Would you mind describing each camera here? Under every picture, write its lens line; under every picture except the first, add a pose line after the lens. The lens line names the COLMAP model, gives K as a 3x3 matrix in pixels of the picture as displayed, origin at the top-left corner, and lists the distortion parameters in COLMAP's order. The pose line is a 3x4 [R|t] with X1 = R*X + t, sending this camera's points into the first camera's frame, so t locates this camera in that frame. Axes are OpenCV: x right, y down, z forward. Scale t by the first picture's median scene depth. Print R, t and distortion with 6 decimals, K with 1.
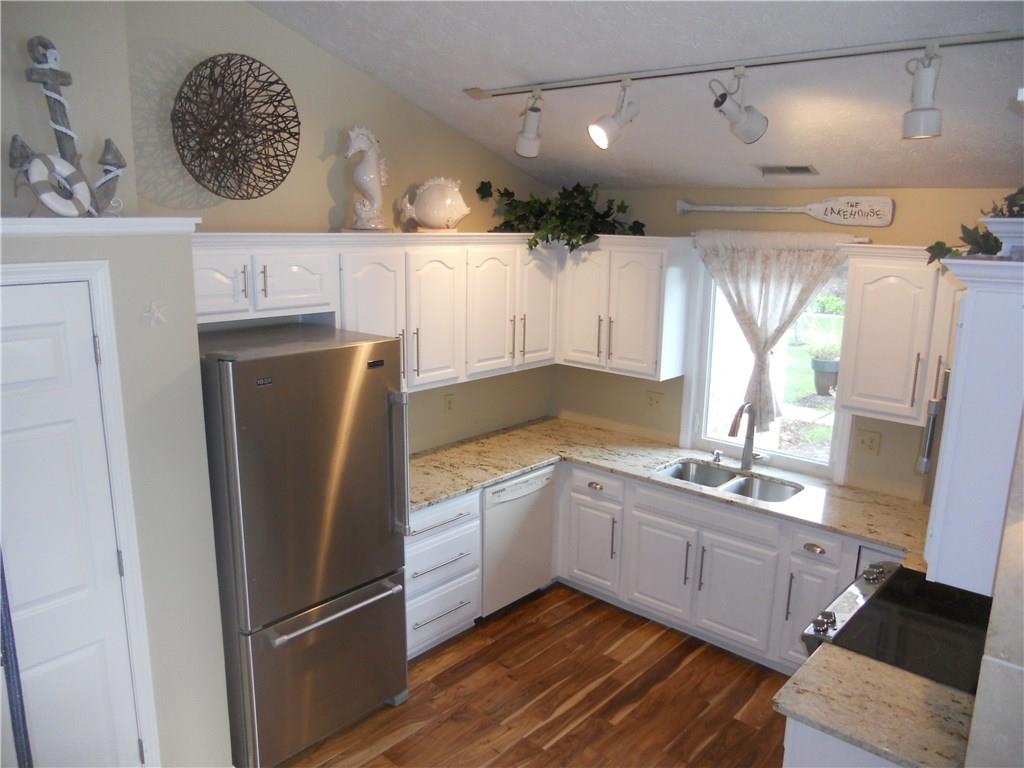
lens RADIAL K [[788.5, 0, 564.5], [0, 788.5, 361.4], [0, 0, 1]] dist [-0.109041, 0.189095]
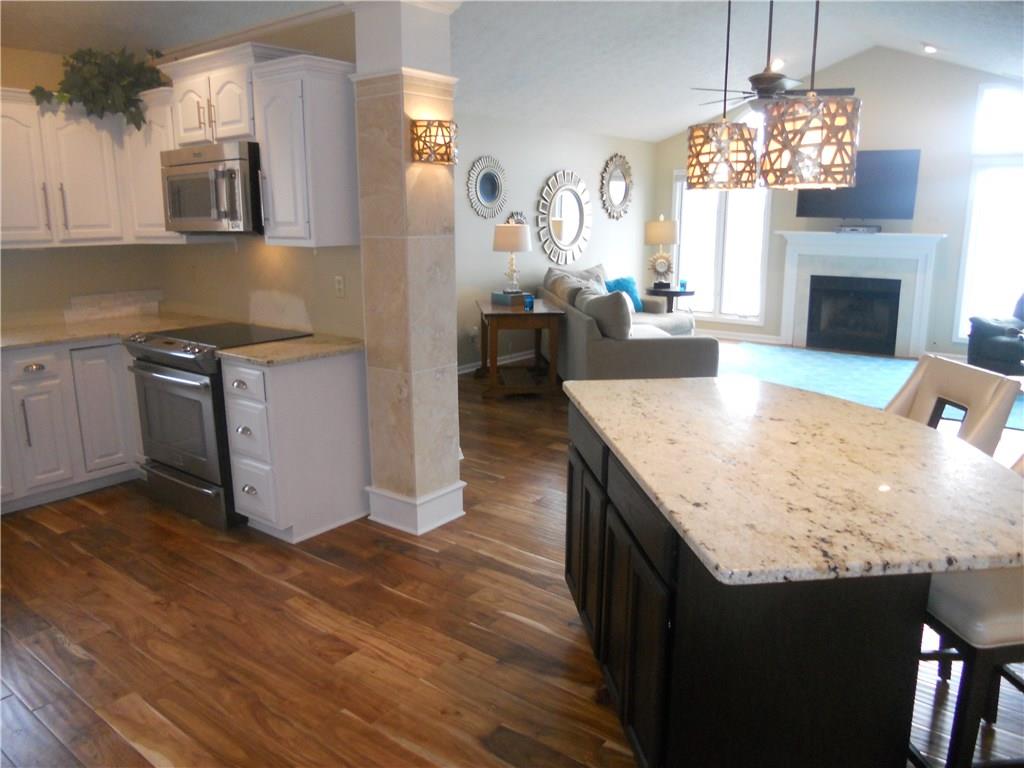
lens RADIAL K [[782.7, 0, 531.0], [0, 782.7, 386.6], [0, 0, 1]] dist [-0.059514, 0.004483]
pose [[-0.061915, -0.236821, 0.969578, -0.669622], [0.194477, 0.949960, 0.244448, 0.122209], [-0.978951, 0.203696, -0.012761, 0.301072]]
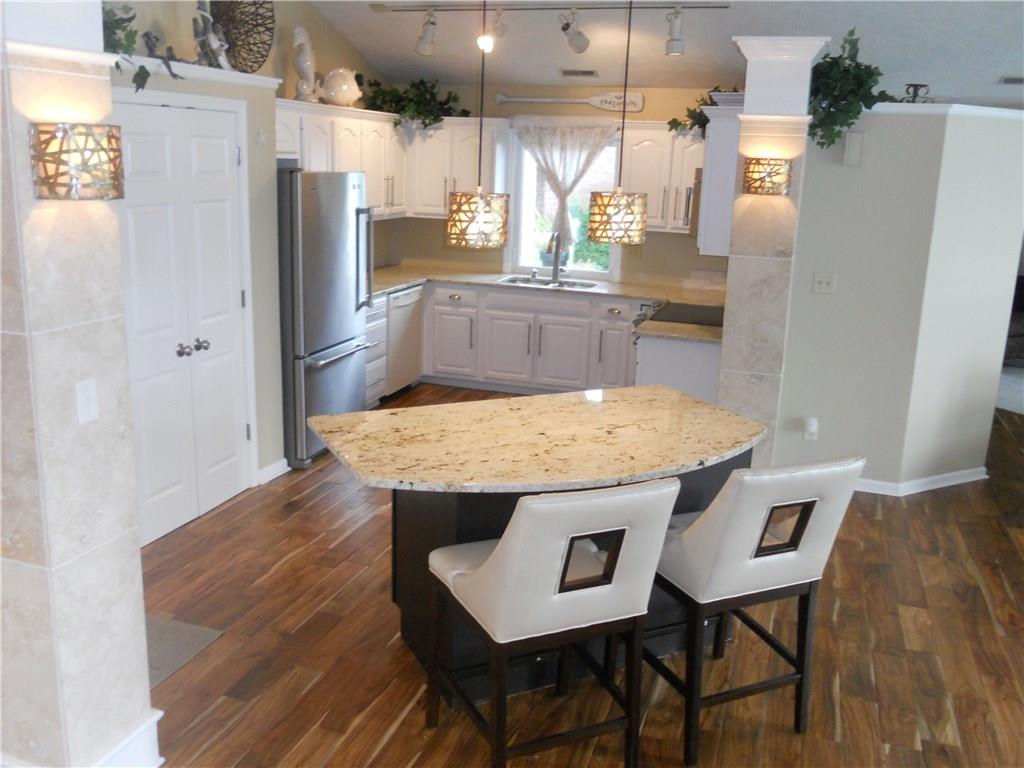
lens RADIAL K [[967.5, 0, 561.4], [0, 967.5, 338.7], [0, 0, 1]] dist [-0.002452, 0.002699]
pose [[0.914511, -0.061048, 0.399928, -0.503717], [0.058461, 0.998115, 0.018678, 0.222030], [-0.400314, 0.006299, 0.916356, -0.677568]]
